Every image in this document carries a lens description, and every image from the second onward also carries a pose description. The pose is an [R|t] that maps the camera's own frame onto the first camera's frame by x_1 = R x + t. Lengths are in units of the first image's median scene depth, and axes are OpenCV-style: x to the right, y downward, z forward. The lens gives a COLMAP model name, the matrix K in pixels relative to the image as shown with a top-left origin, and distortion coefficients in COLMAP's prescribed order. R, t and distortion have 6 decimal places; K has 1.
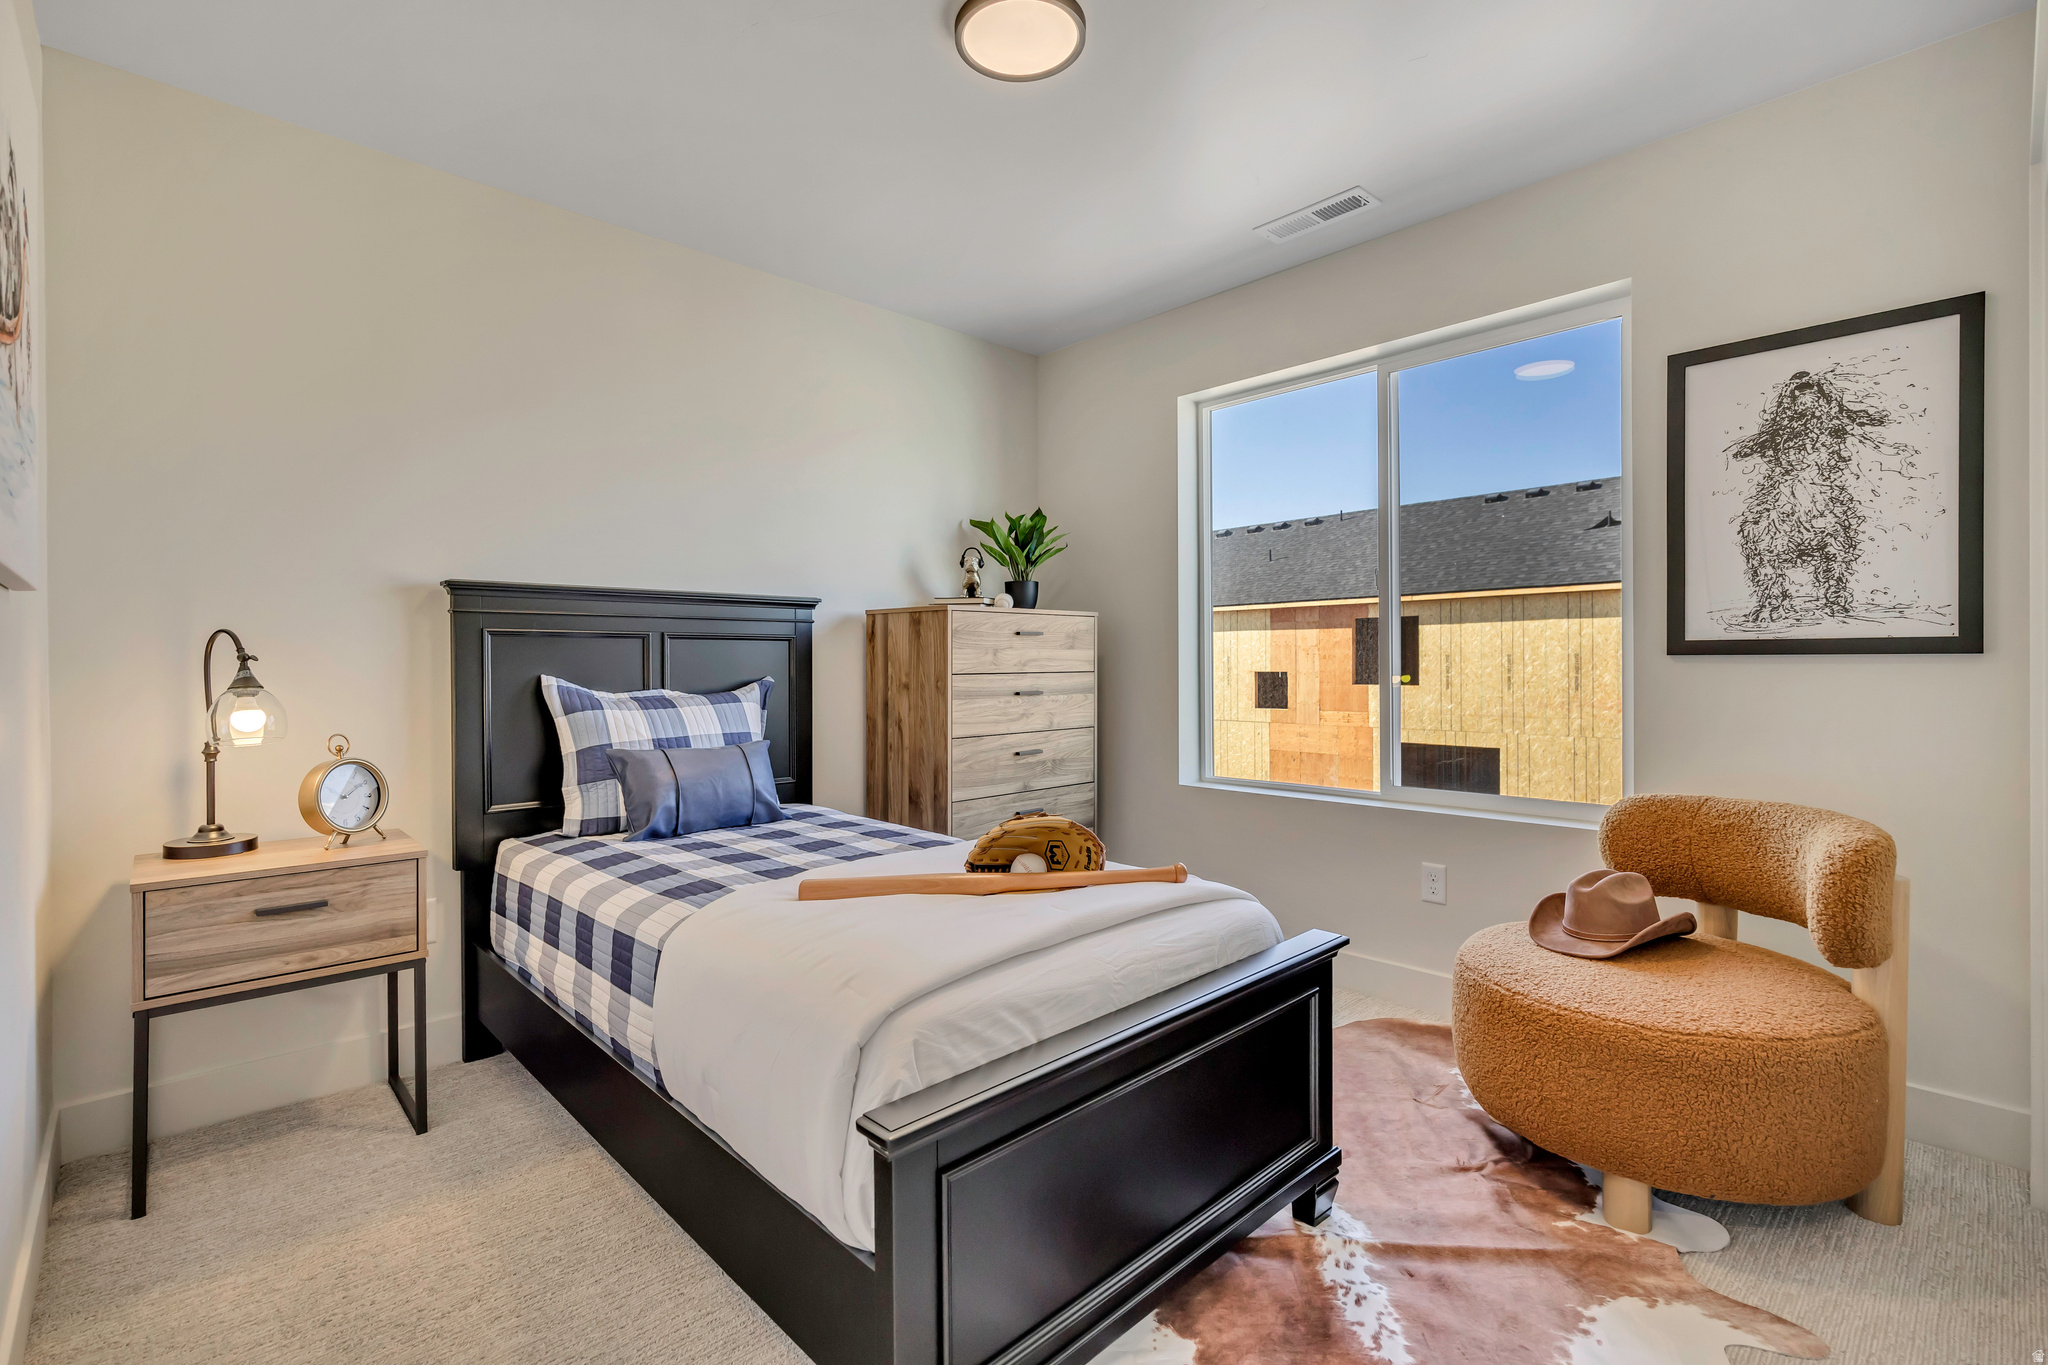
lens RADIAL K [[914.6, 0, 1024.0], [0, 914.6, 682.5], [0, 0, 1]] dist [0.000283, 0.000033]
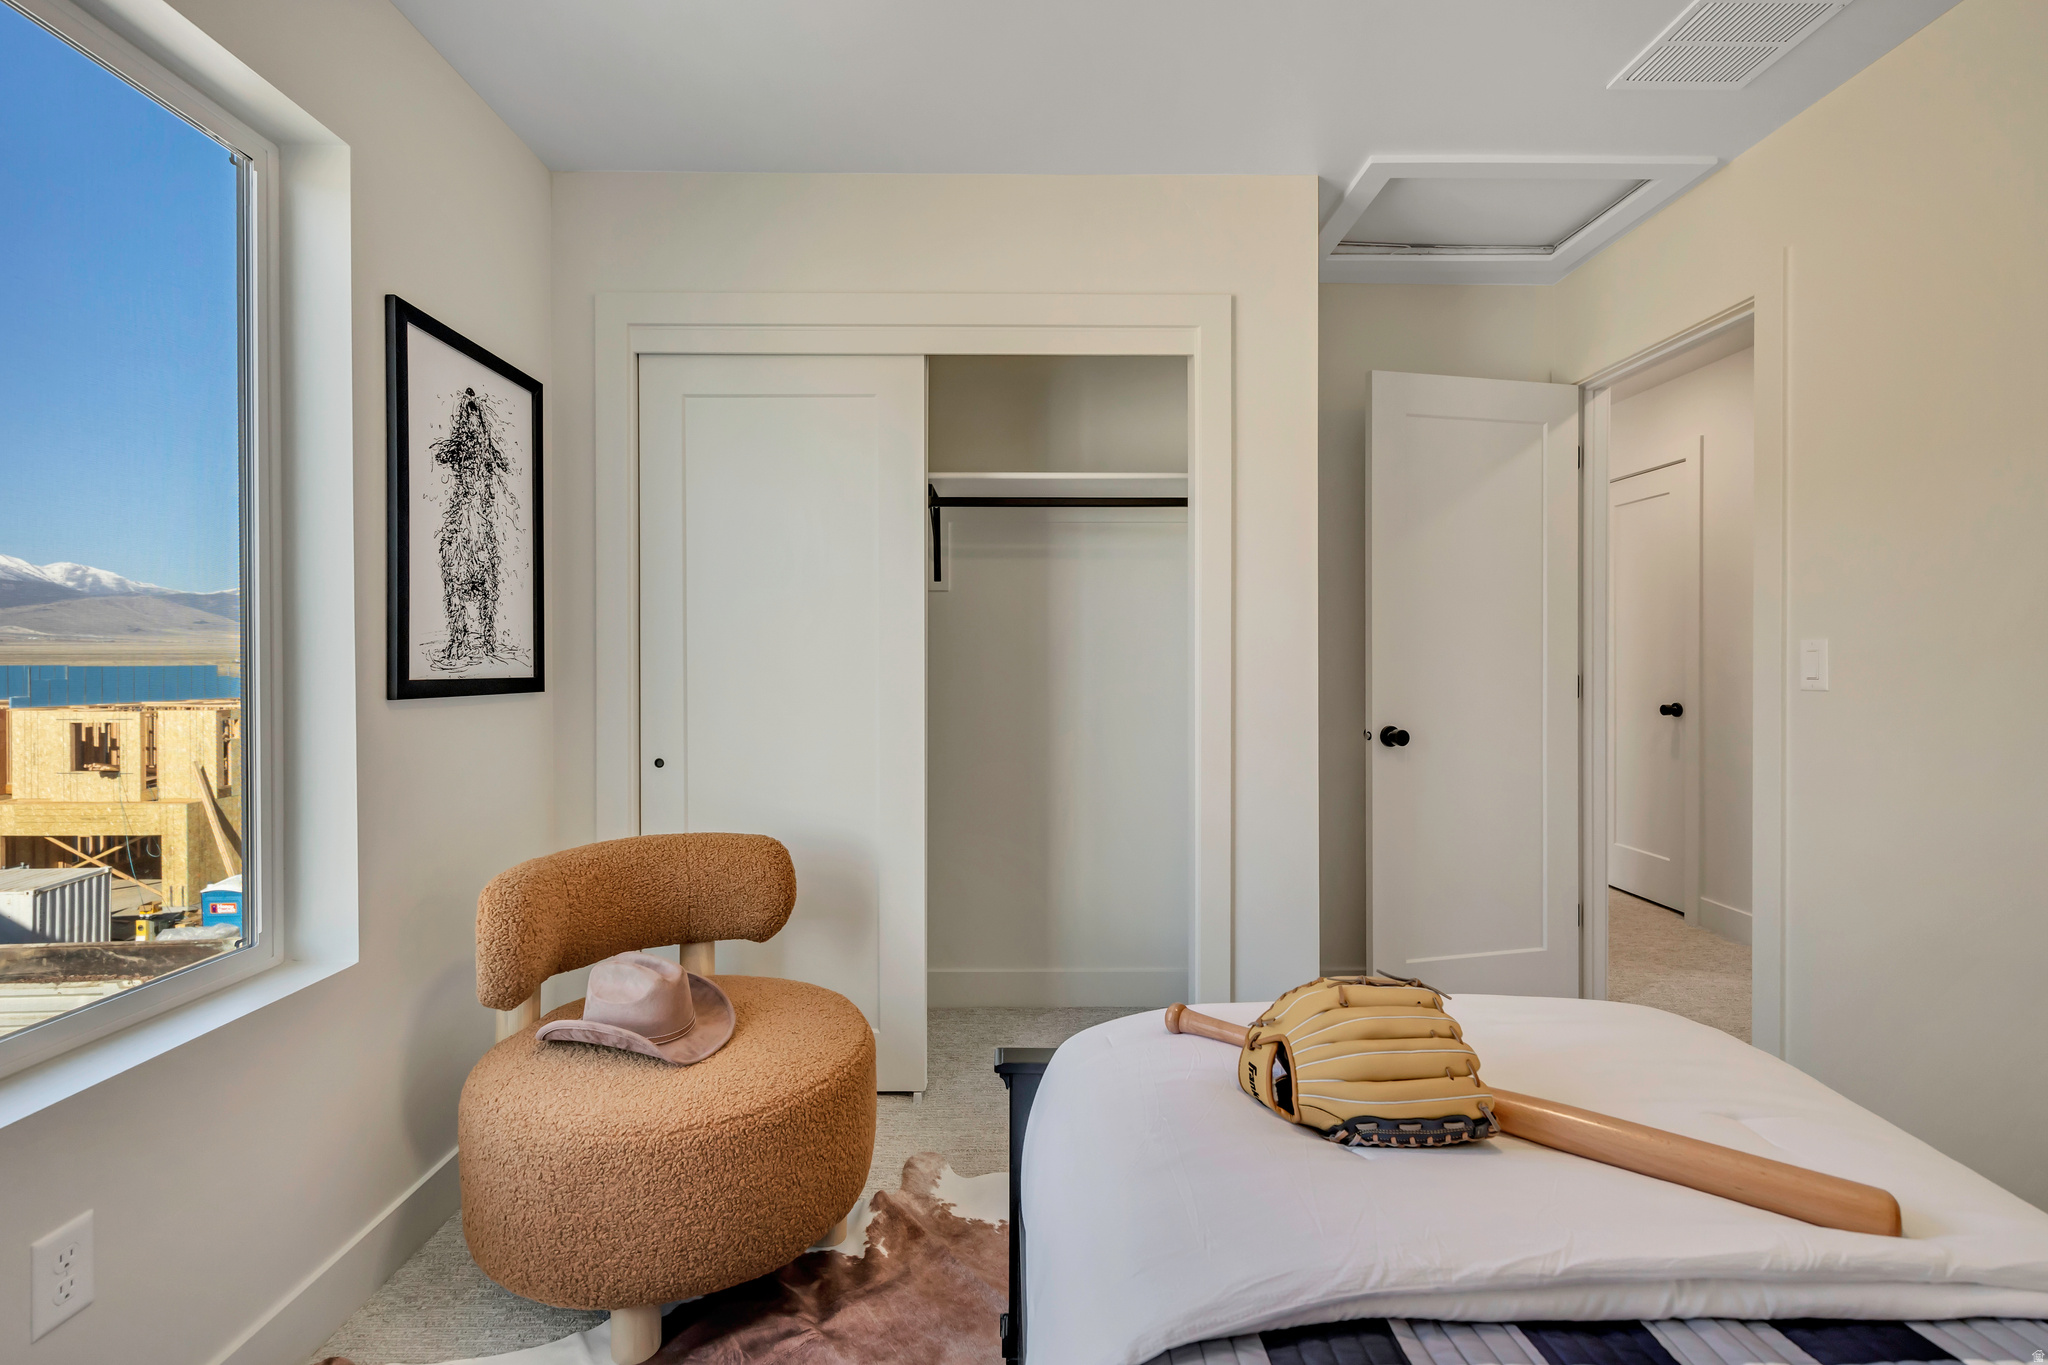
lens RADIAL K [[943.2, 0, 1020.1], [0, 943.2, 654.7], [0, 0, 1]] dist [-0.000603, 0.000022]
pose [[-0.742382, 0.006279, 0.669947, -0.196569], [0.013047, 0.999902, 0.005087, -0.070132], [-0.669850, 0.012517, -0.742391, 1.349336]]
